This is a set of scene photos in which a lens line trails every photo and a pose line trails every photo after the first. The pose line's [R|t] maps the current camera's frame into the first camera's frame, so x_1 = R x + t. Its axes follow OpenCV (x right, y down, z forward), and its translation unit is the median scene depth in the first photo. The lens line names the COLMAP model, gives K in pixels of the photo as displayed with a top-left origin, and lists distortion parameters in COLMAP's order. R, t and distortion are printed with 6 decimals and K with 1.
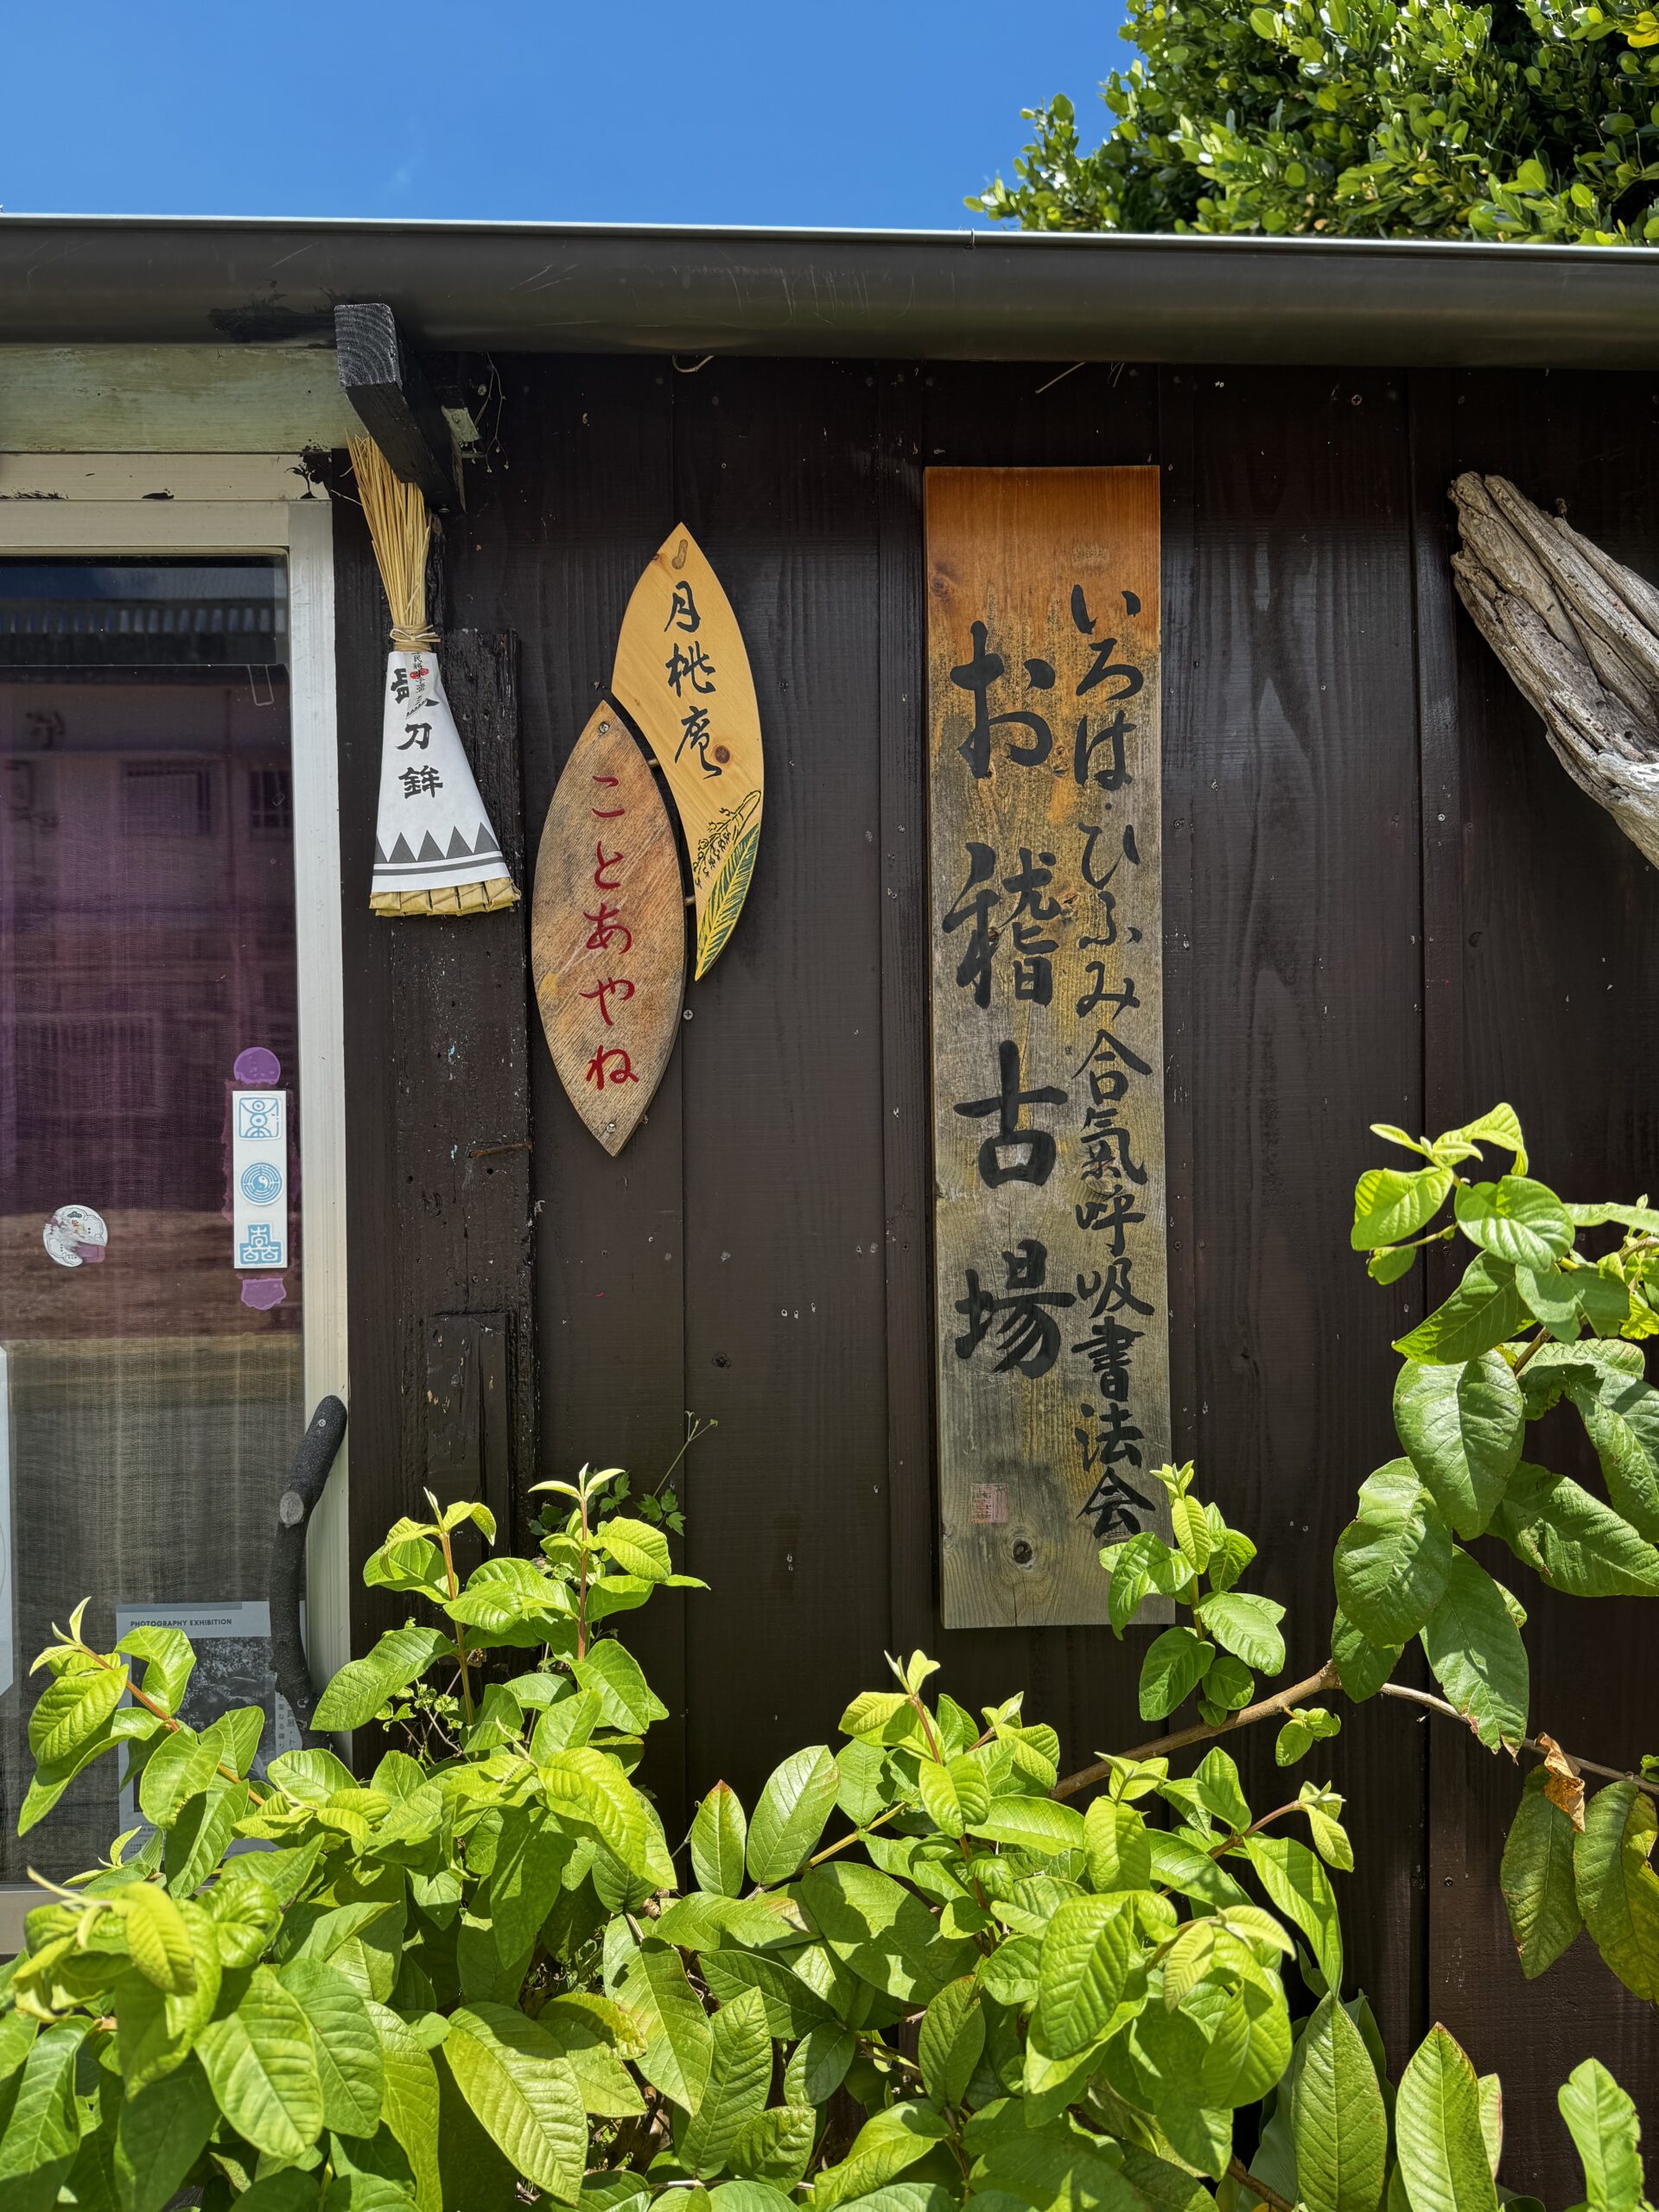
lens RADIAL K [[1563.9, 0, 834.3], [0, 1563.9, 1108.4], [0, 0, 1]] dist [0.030688, -0.033429]
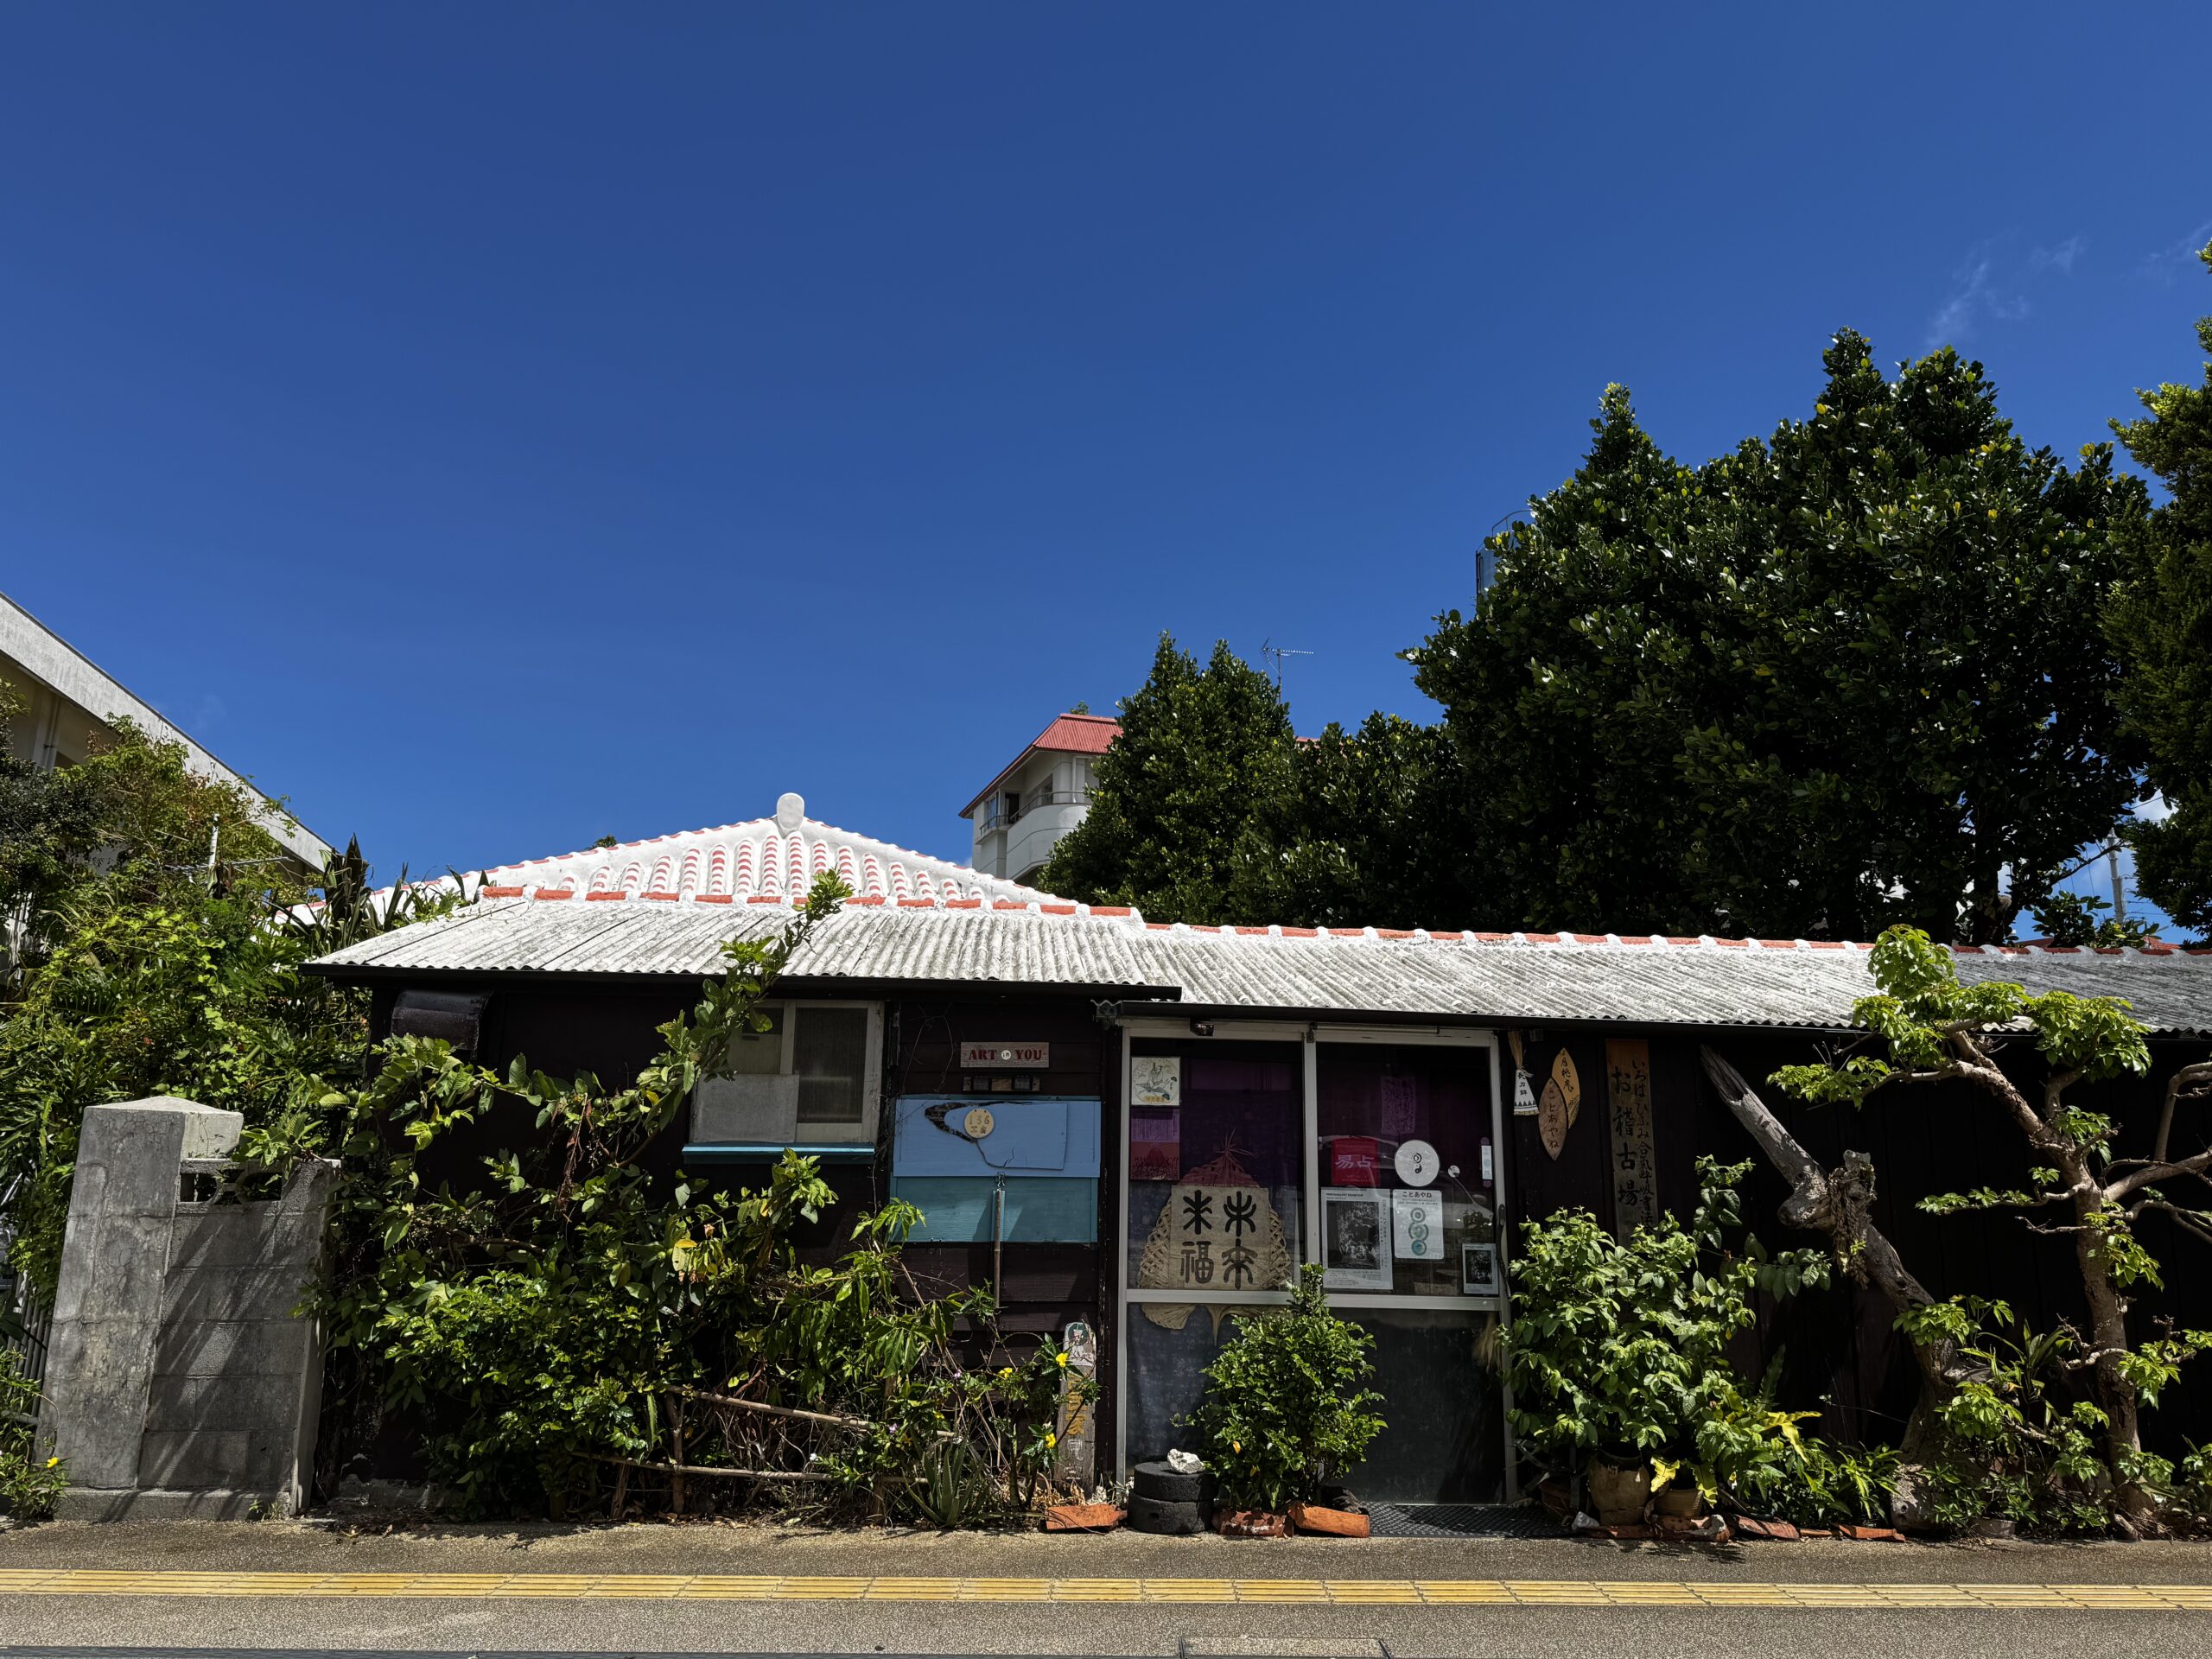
lens RADIAL K [[1563.9, 0, 1102.1], [0, 1563.9, 772.2], [0, 0, 1]] dist [0.030688, -0.033429]
pose [[0.999100, 0.041442, 0.009079, -1.845667], [-0.037495, 0.962666, -0.268083, 0.254938], [-0.019850, 0.267501, 0.963353, -4.674389]]
